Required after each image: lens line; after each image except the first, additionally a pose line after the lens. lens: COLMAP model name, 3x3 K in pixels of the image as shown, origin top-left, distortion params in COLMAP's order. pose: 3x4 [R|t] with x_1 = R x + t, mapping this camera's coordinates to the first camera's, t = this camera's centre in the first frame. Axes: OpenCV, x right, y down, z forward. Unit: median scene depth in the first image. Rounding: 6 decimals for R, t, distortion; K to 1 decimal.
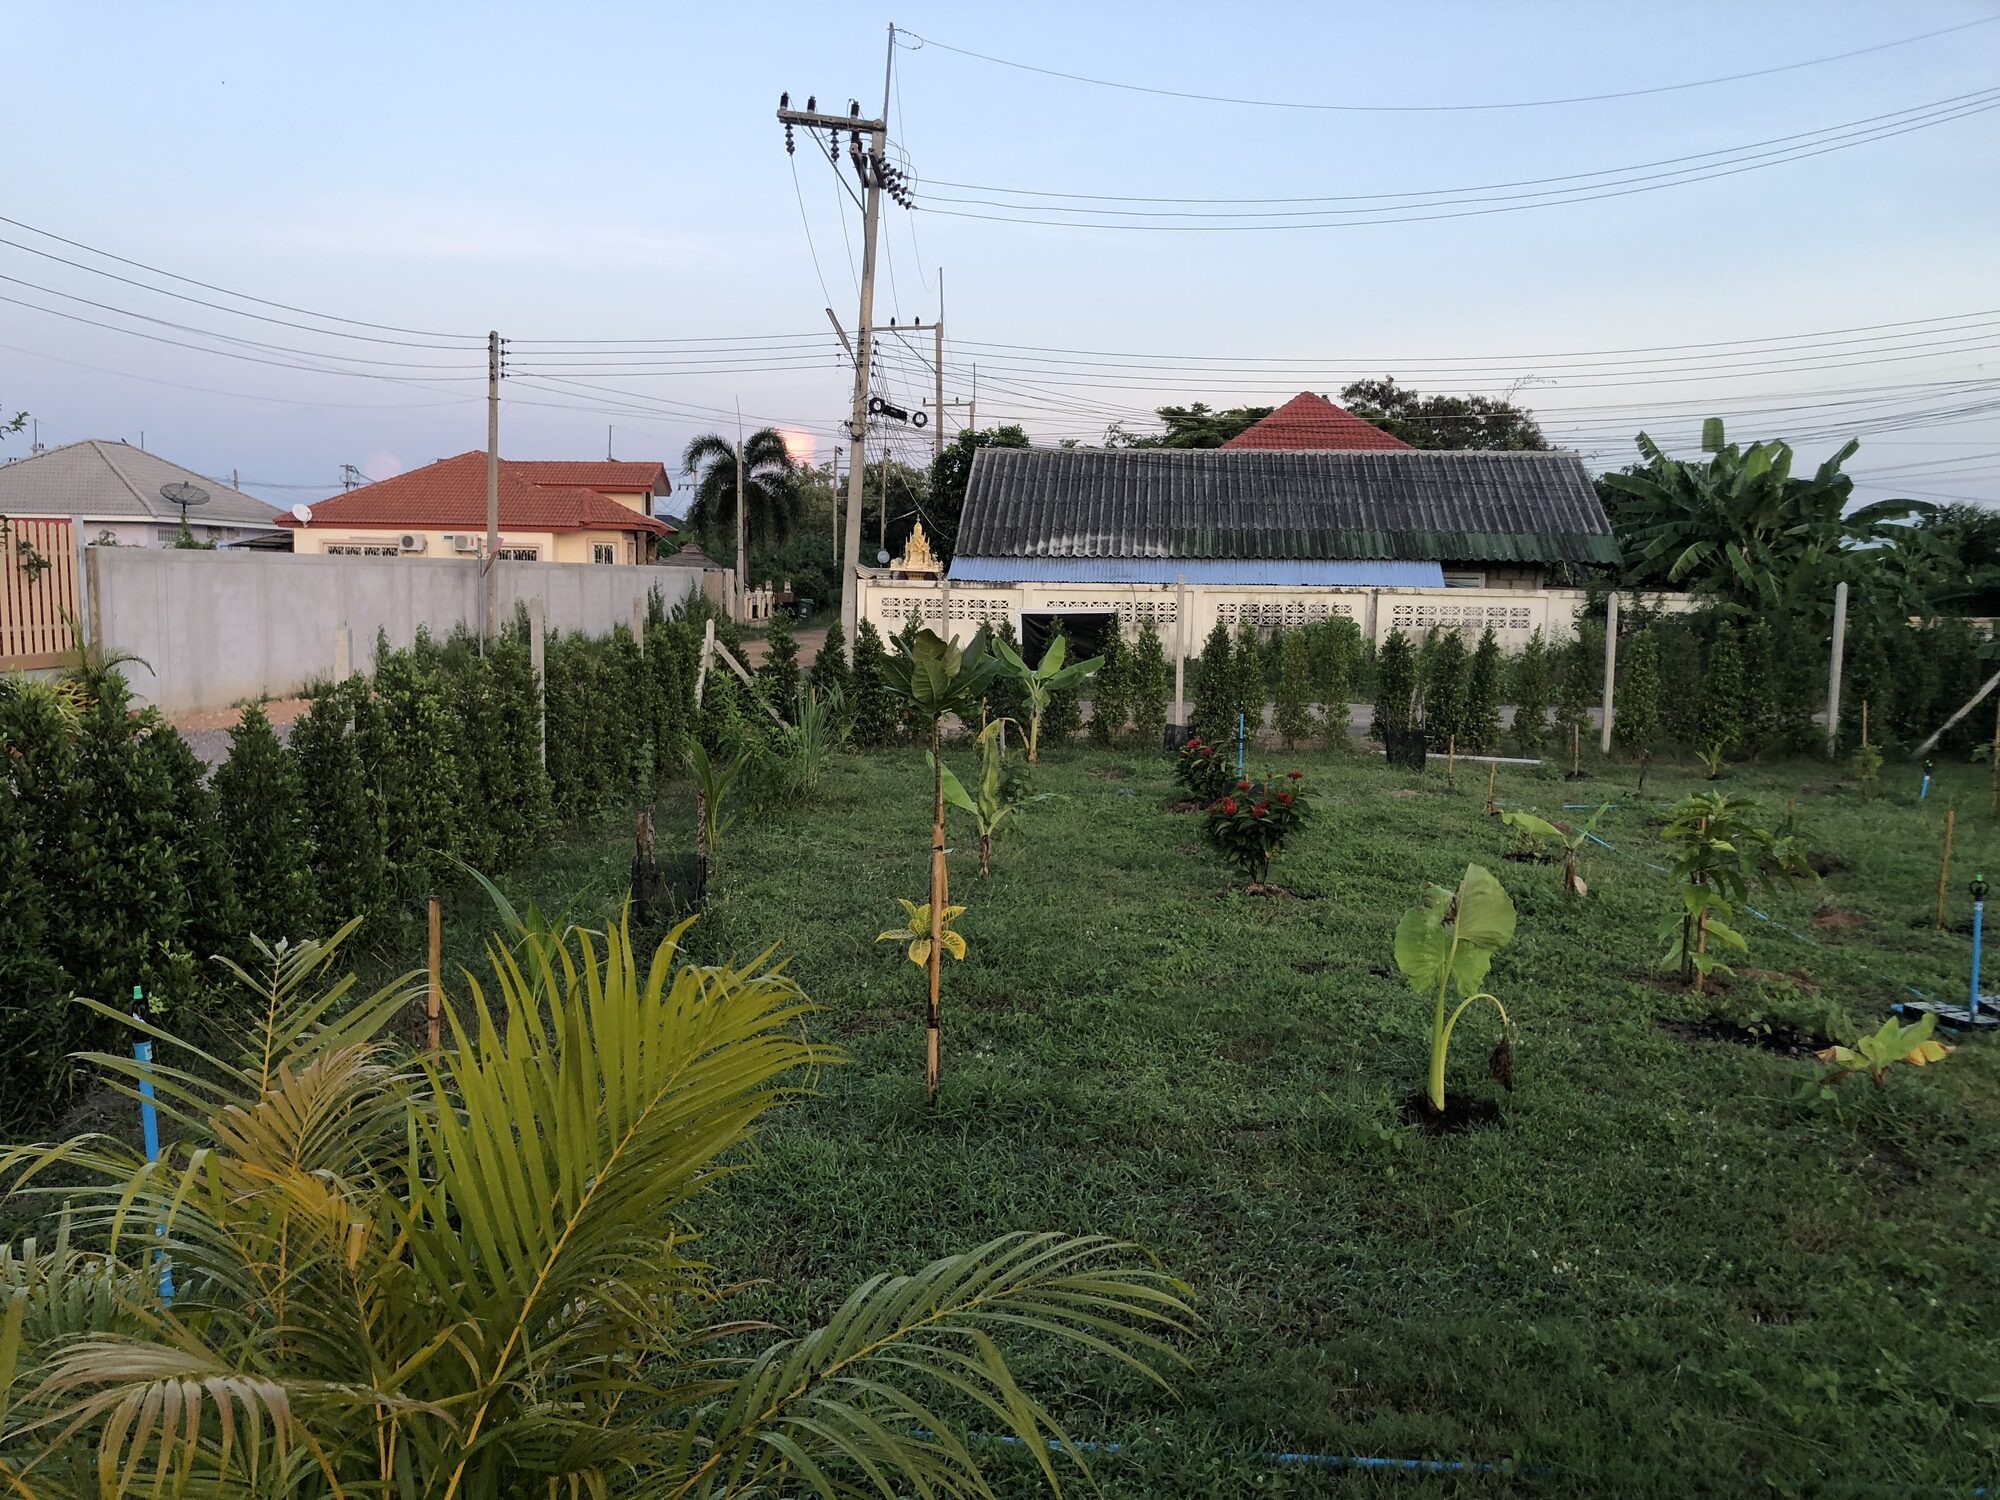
lens RADIAL K [[1618.1, 0, 1000.0], [0, 1618.1, 750.0], [0, 0, 1]] dist [0.036015, -0.026184]
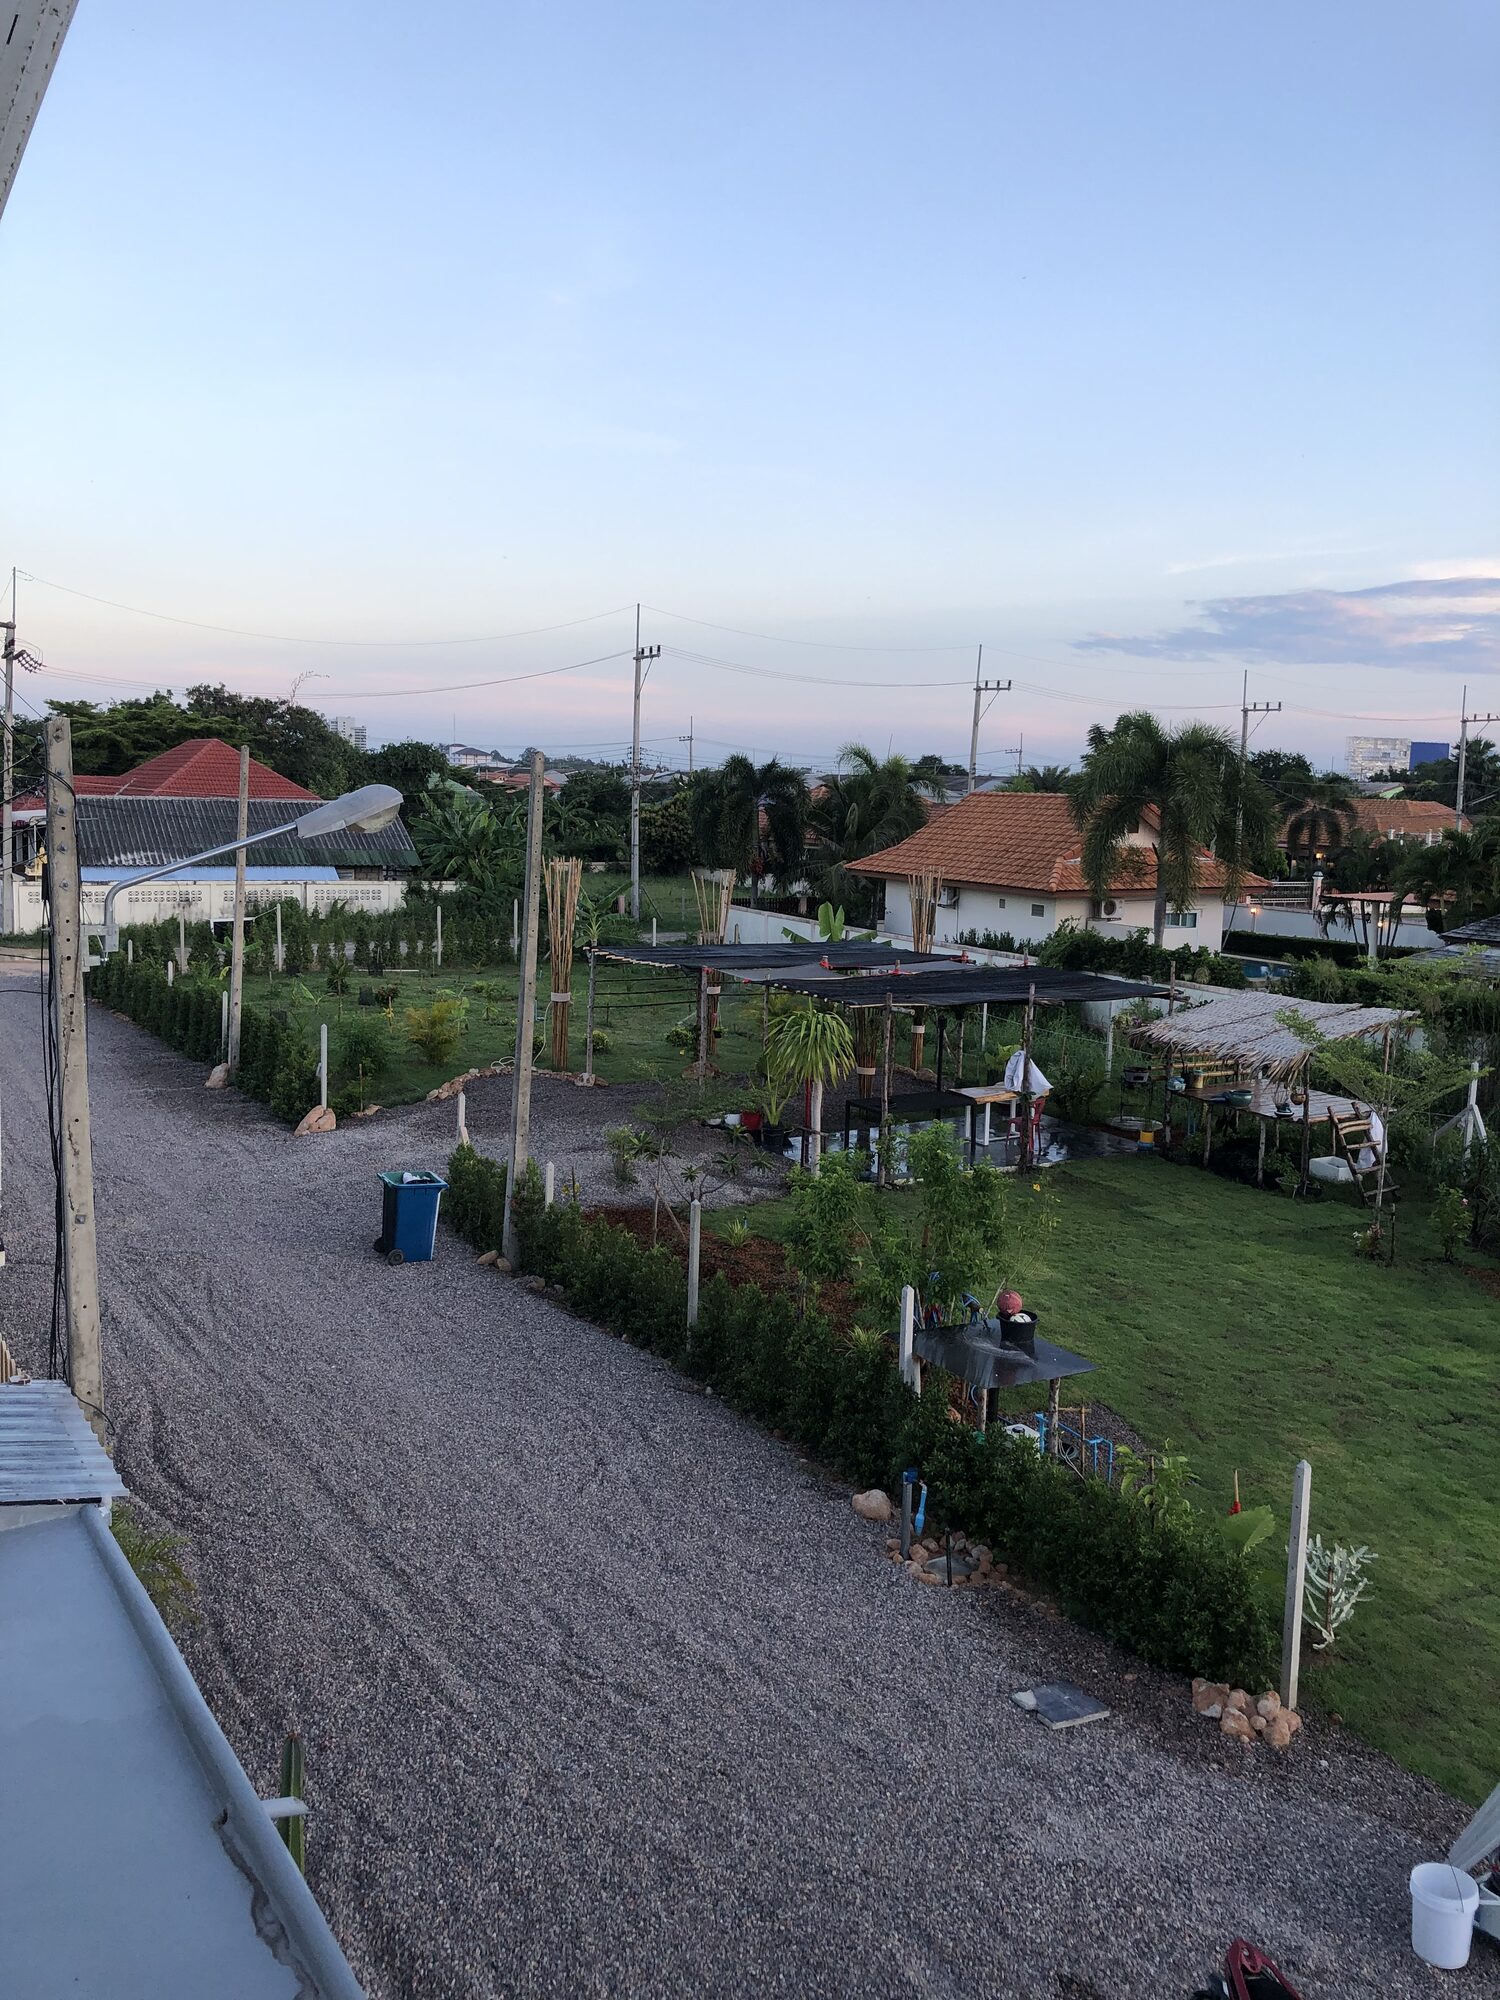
lens RADIAL K [[1633.7, 0, 750.0], [0, 1633.7, 1000.0], [0, 0, 1]] dist [0.036881, -0.106142]
pose [[0.822078, -0.065533, 0.565591, -0.442615], [0.041190, 0.997597, 0.055719, -0.043429], [-0.567883, -0.022508, 0.822801, -0.911774]]
